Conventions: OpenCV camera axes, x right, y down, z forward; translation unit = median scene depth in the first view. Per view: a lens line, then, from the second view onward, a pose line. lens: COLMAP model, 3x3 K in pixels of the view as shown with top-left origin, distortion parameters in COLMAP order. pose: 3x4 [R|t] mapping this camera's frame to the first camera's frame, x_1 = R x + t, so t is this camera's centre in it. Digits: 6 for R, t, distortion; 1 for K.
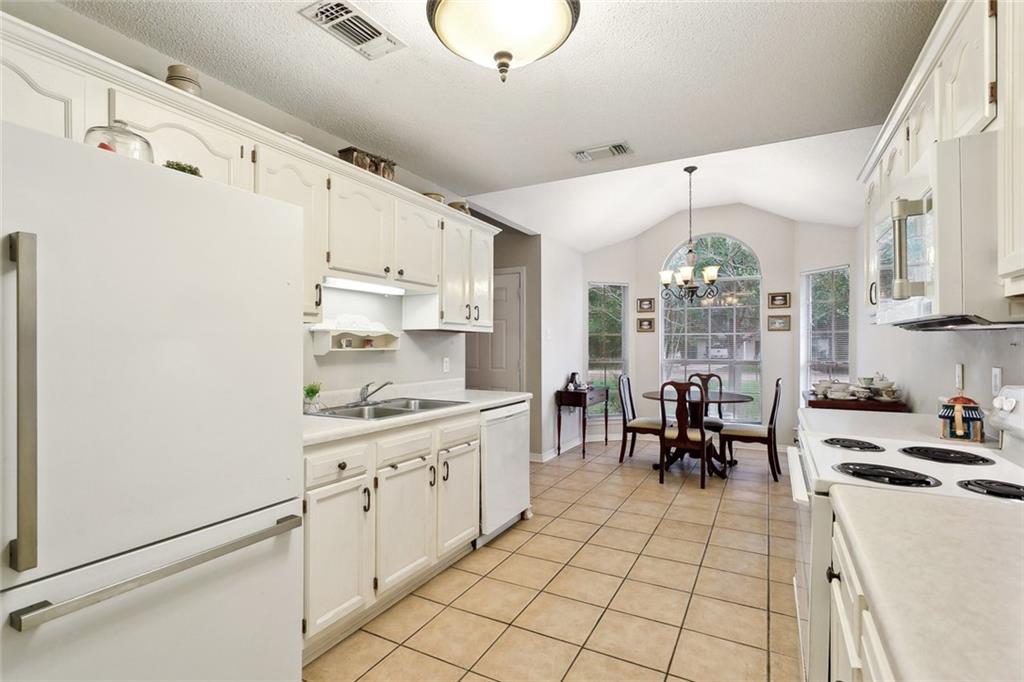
lens RADIAL K [[491.8, 0, 507.6], [0, 491.8, 340.1], [0, 0, 1]] dist [0.005543, 0.001404]
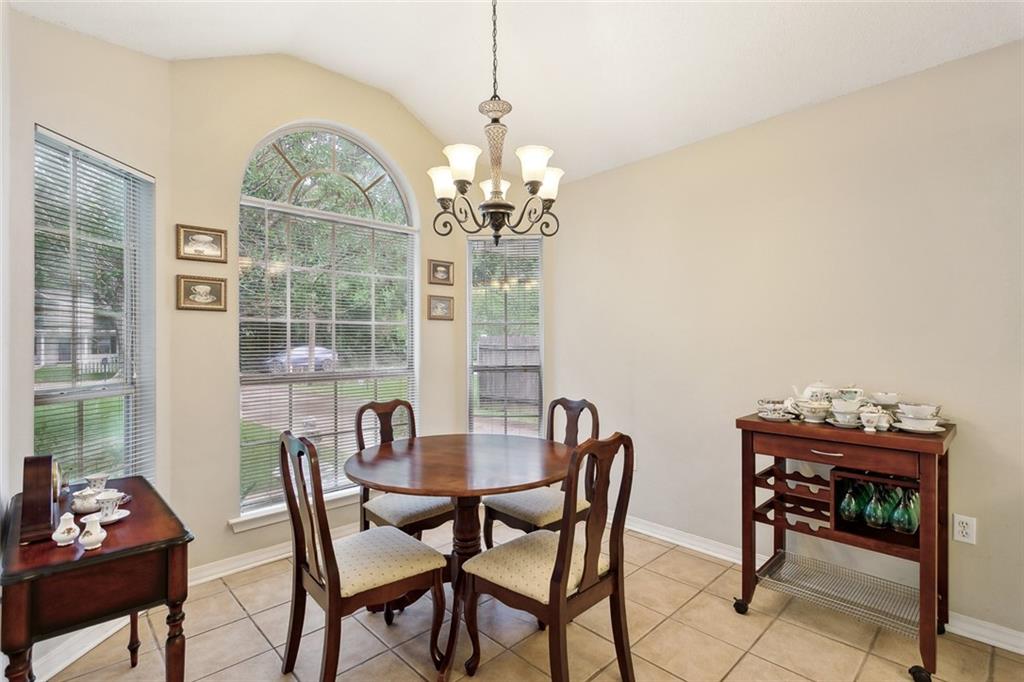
lens RADIAL K [[491.8, 0, 512.9], [0, 491.8, 339.4], [0, 0, 1]] dist [0.005543, 0.001404]
pose [[0.300077, 0.004670, 0.953904, -0.025544], [-0.003293, 0.999987, -0.003860, 0.007691], [-0.953909, -0.001983, 0.300088, 0.701886]]
